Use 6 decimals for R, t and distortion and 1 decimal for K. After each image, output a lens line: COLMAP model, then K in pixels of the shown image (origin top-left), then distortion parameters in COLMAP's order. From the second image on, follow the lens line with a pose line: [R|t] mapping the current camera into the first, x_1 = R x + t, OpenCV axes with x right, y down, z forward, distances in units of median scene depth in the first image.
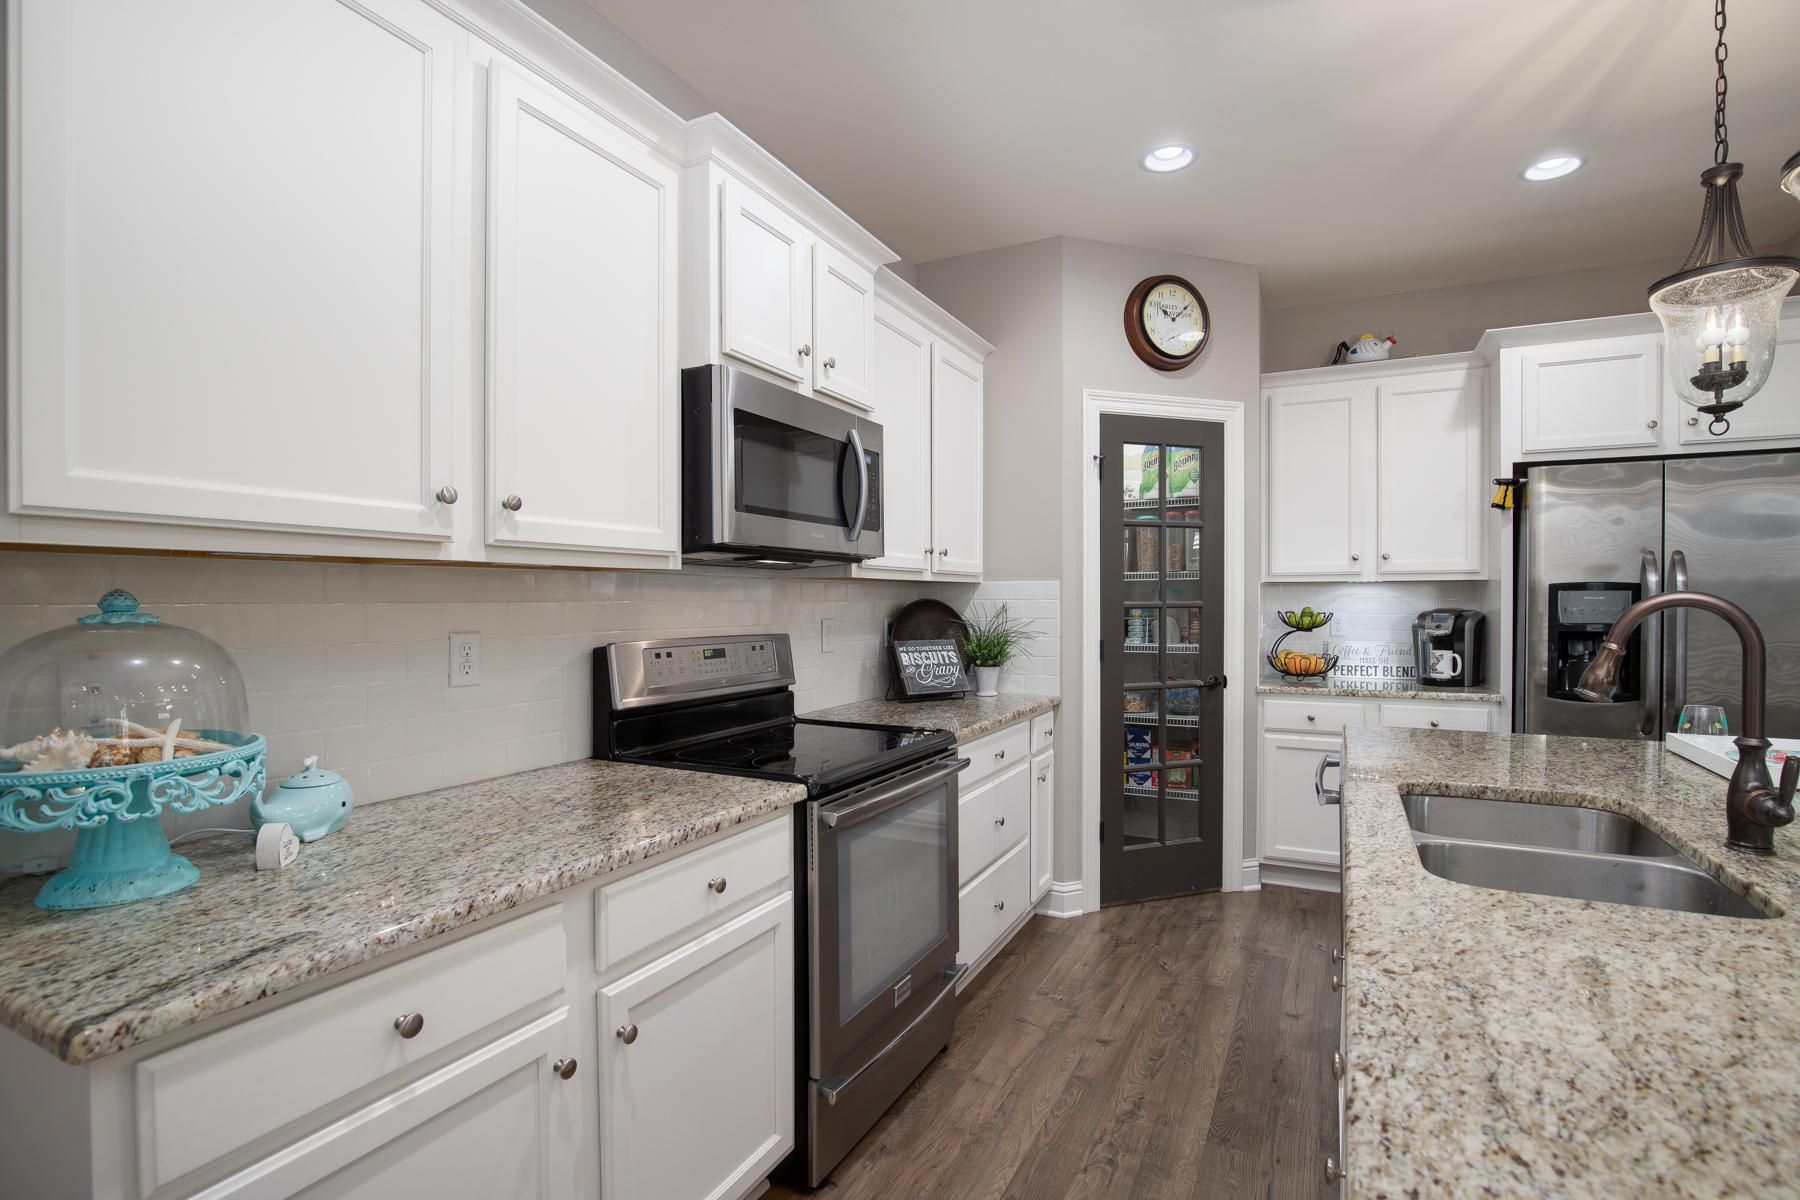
lens RADIAL K [[843.9, 0, 914.9], [0, 843.9, 614.3], [0, 0, 1]] dist [-0.009820, -0.000654]
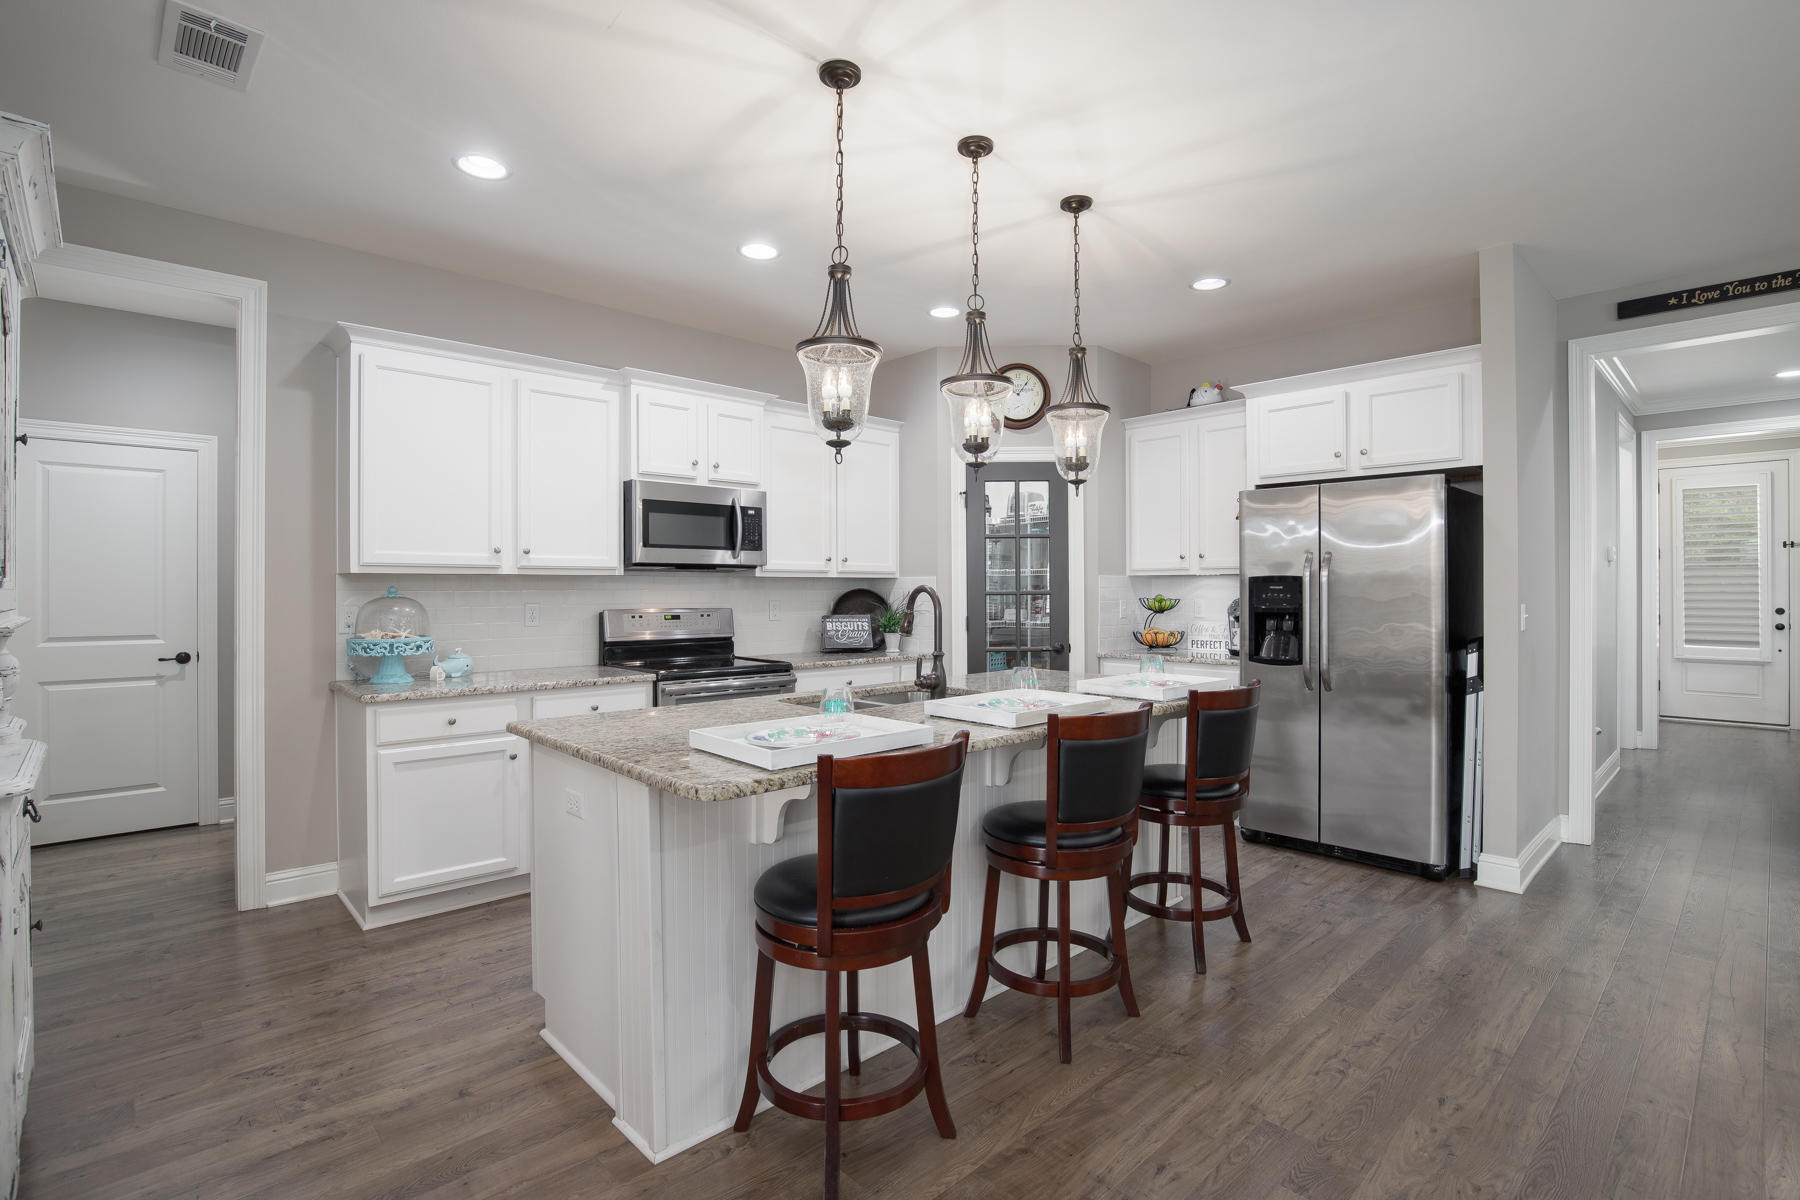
lens RADIAL K [[843.9, 0, 901.1], [0, 843.9, 595.3], [0, 0, 1]] dist [-0.009820, -0.000654]
pose [[0.937013, 0.001353, -0.349291, 0.829765], [-0.005093, 0.999939, -0.009790, 0.011102], [0.349256, 0.010952, 0.936963, -0.552824]]
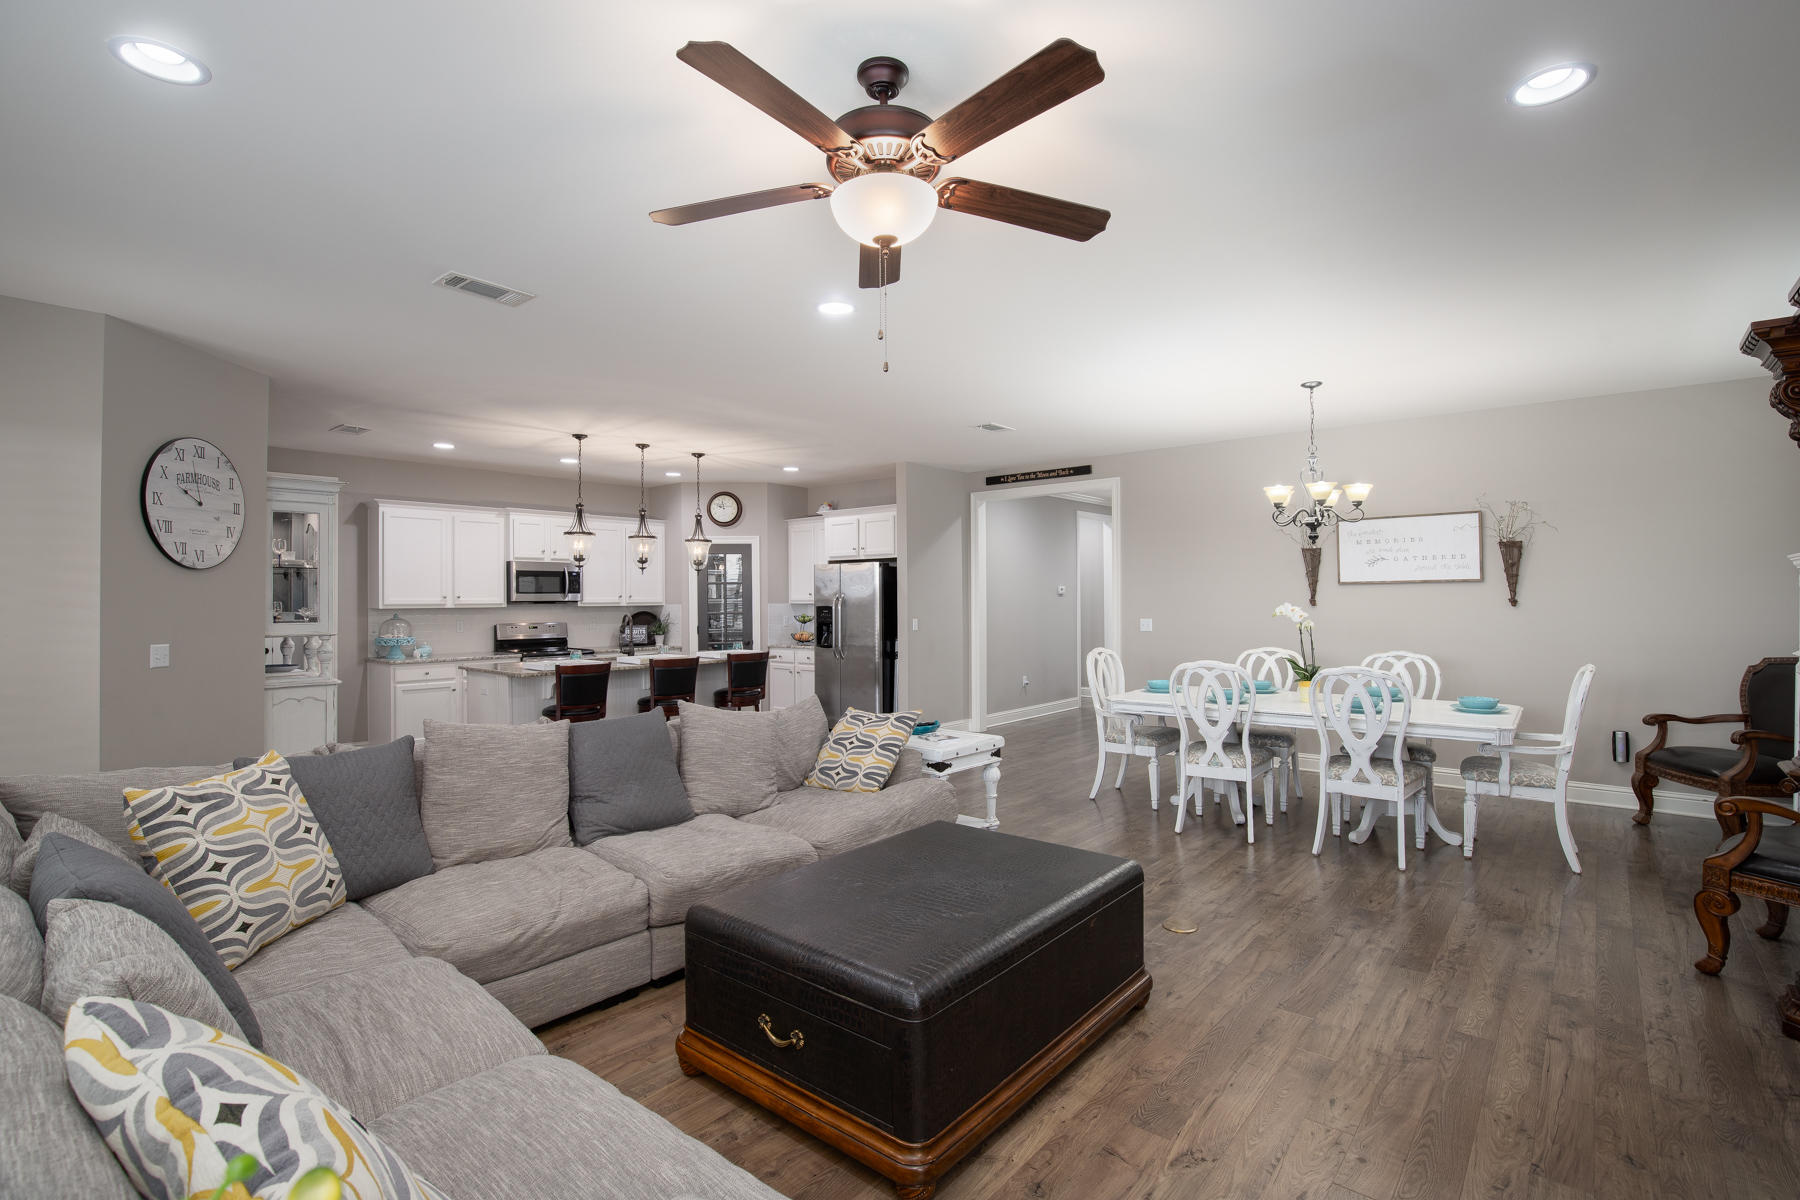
lens RADIAL K [[834.8, 0, 895.8], [0, 834.8, 605.9], [0, 0, 1]] dist [-0.011188, -0.000341]
pose [[0.967039, -0.003853, -0.254597, 2.039703], [0.001284, 0.999947, -0.010255, -0.008974], [0.254623, 0.009590, 0.966993, -1.954726]]
